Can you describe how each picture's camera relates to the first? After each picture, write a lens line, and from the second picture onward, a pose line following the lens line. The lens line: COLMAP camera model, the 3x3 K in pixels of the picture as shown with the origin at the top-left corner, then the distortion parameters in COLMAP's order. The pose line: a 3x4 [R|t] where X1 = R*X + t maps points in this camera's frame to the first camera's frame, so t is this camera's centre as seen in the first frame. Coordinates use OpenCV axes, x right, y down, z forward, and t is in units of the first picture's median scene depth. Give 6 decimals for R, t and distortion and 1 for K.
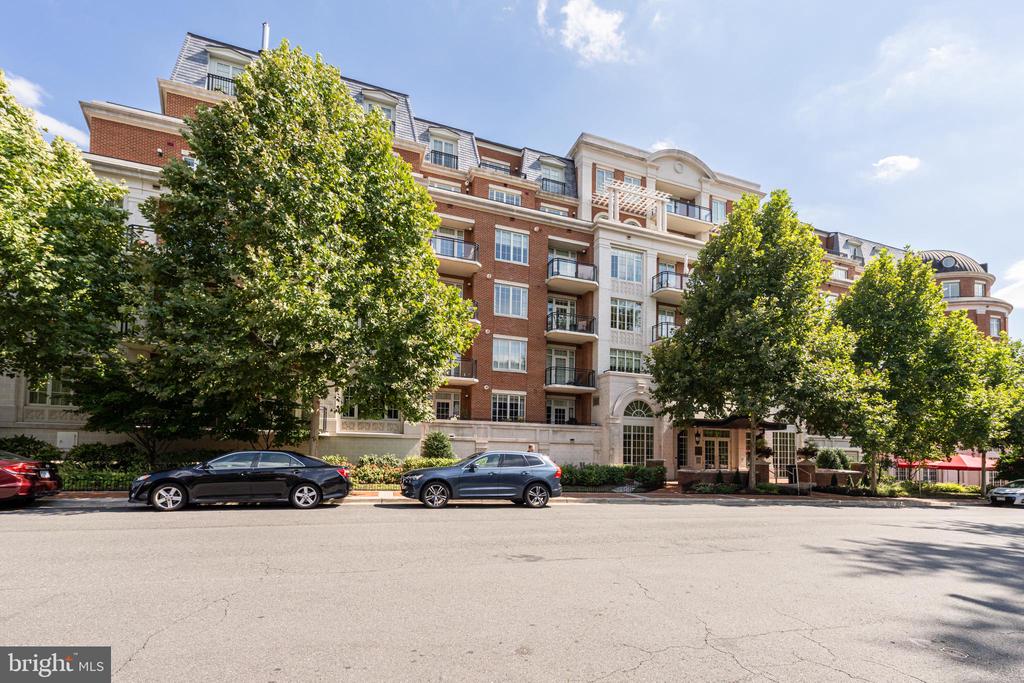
lens RADIAL K [[349.0, 0, 512.0], [0, 349.0, 341.5], [0, 0, 1]] dist [-0.007251, -0.000089]
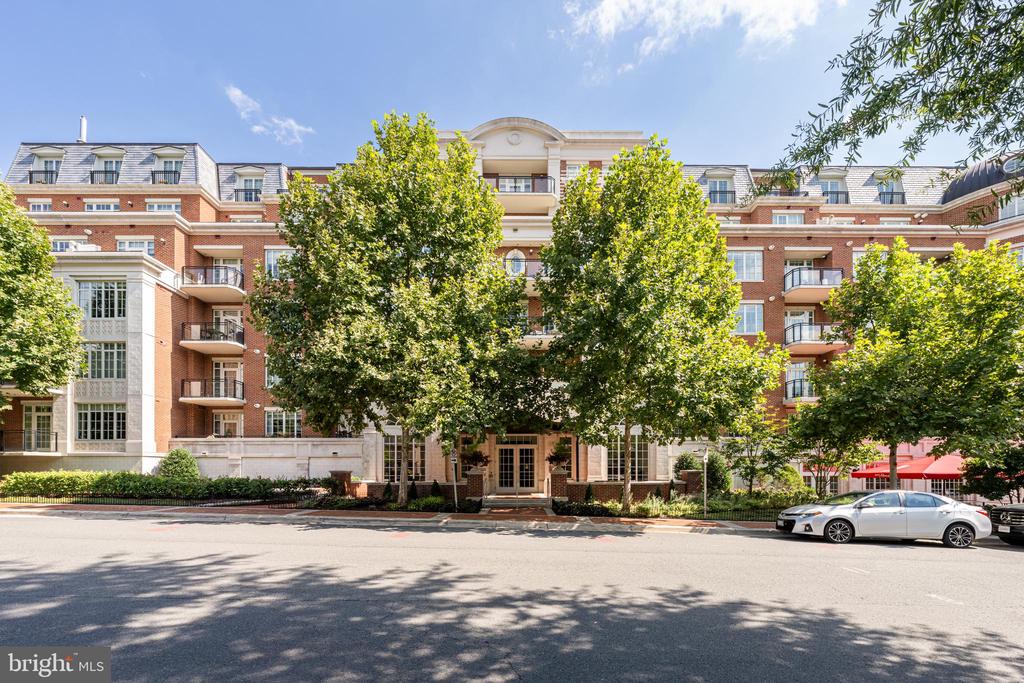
lens RADIAL K [[340.7, 0, 512.0], [0, 340.7, 370.8], [0, 0, 1]] dist [-0.000960, -0.000070]
pose [[0.957561, -0.101614, -0.269726, 0.963776], [0.105117, 0.994459, -0.001463, 0.114859], [0.268380, -0.026952, 0.962936, 0.247710]]
